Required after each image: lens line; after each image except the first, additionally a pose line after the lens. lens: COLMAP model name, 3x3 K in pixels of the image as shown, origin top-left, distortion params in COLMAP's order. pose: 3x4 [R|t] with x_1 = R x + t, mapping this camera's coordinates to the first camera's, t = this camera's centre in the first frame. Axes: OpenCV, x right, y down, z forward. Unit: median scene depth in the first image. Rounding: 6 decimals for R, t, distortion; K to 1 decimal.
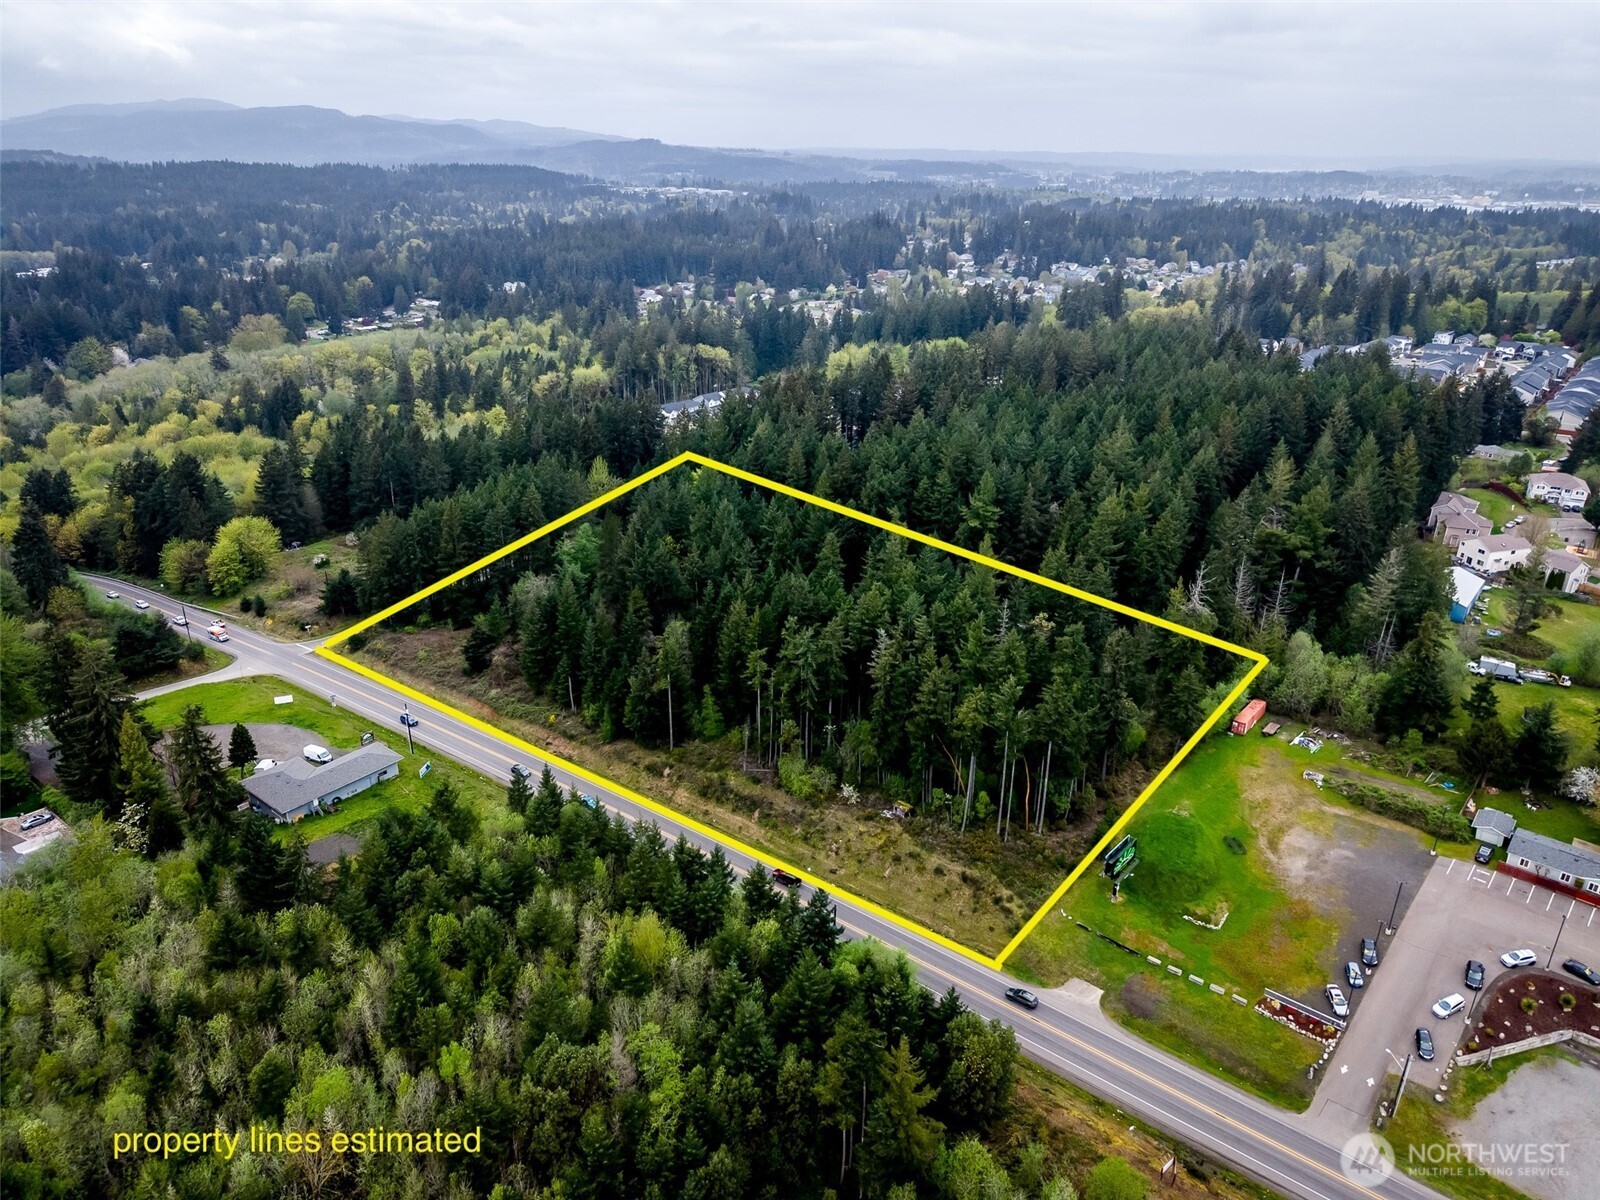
lens RADIAL K [[1116.3, 0, 810.9], [0, 1116.3, 603.4], [0, 0, 1]] dist [0.029259, -0.043900]
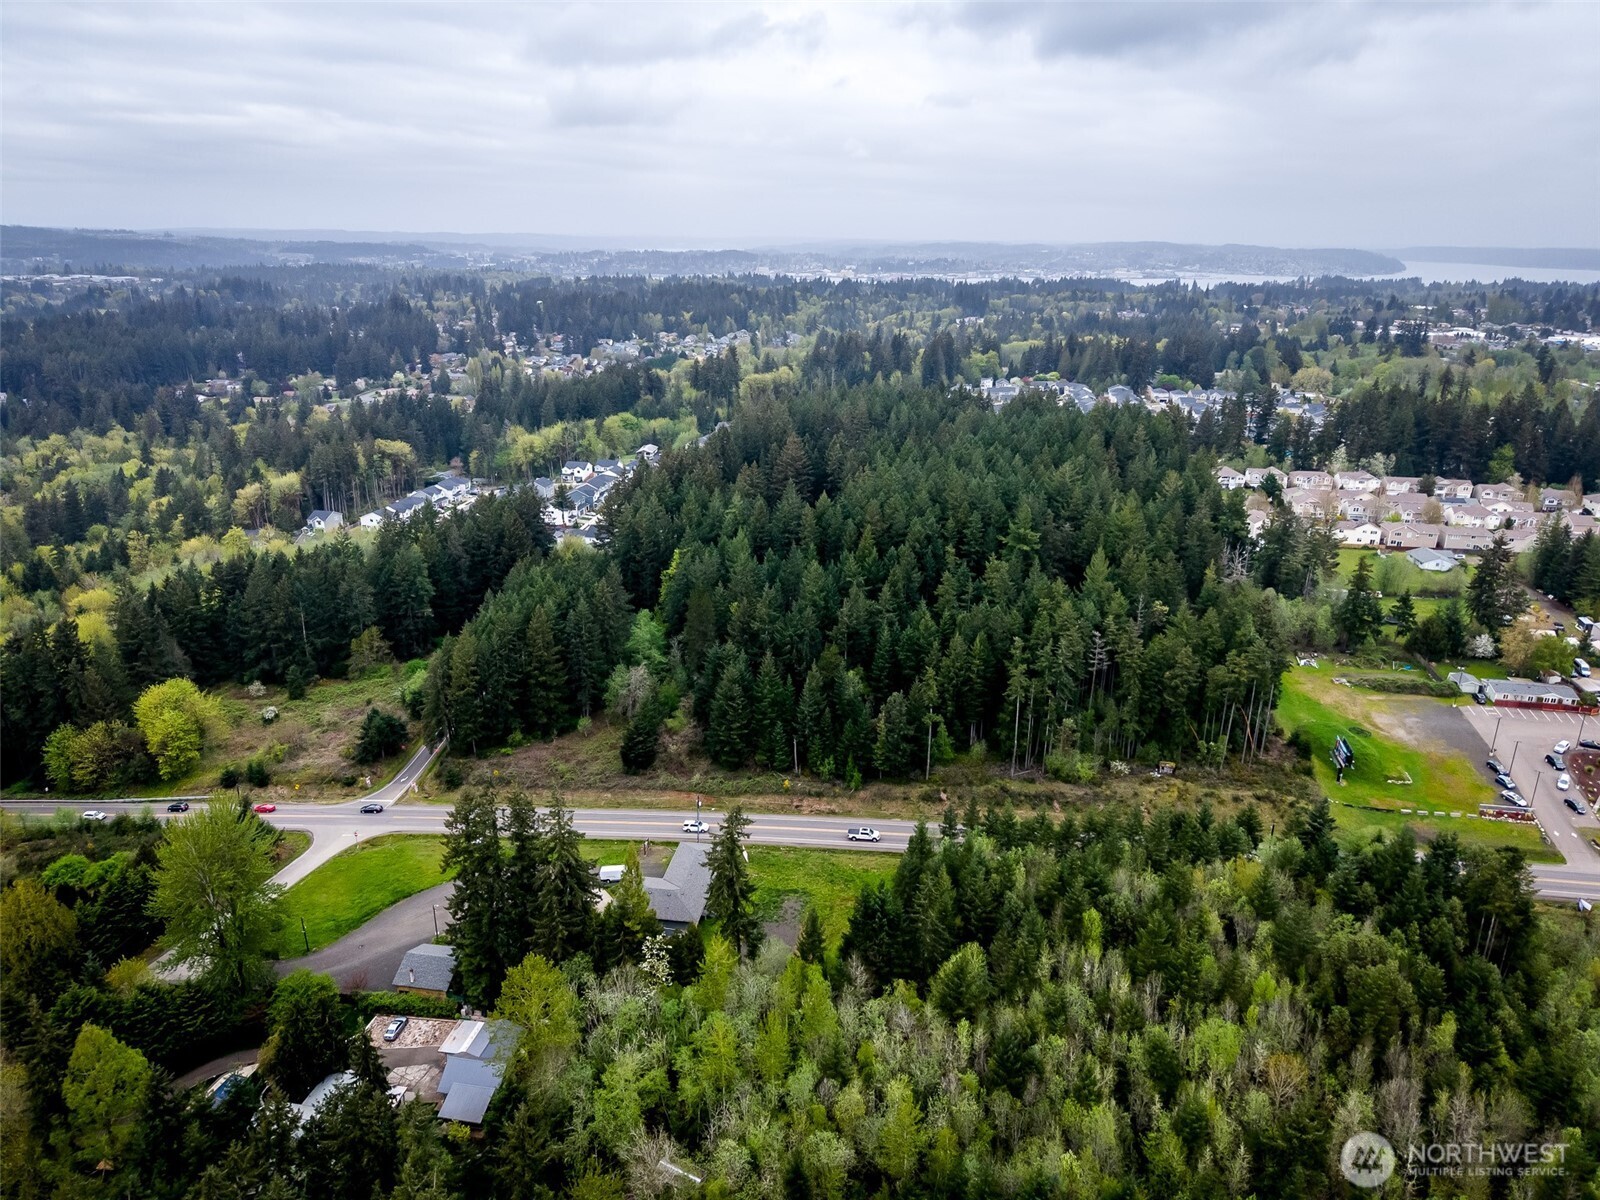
lens RADIAL K [[1116.3, 0, 810.9], [0, 1116.3, 603.4], [0, 0, 1]] dist [0.029259, -0.043900]
pose [[0.858275, -0.161930, 0.486974, -0.177433], [0.191932, 0.981335, -0.011958, -0.011734], [-0.475948, 0.103730, 0.873335, 0.017450]]
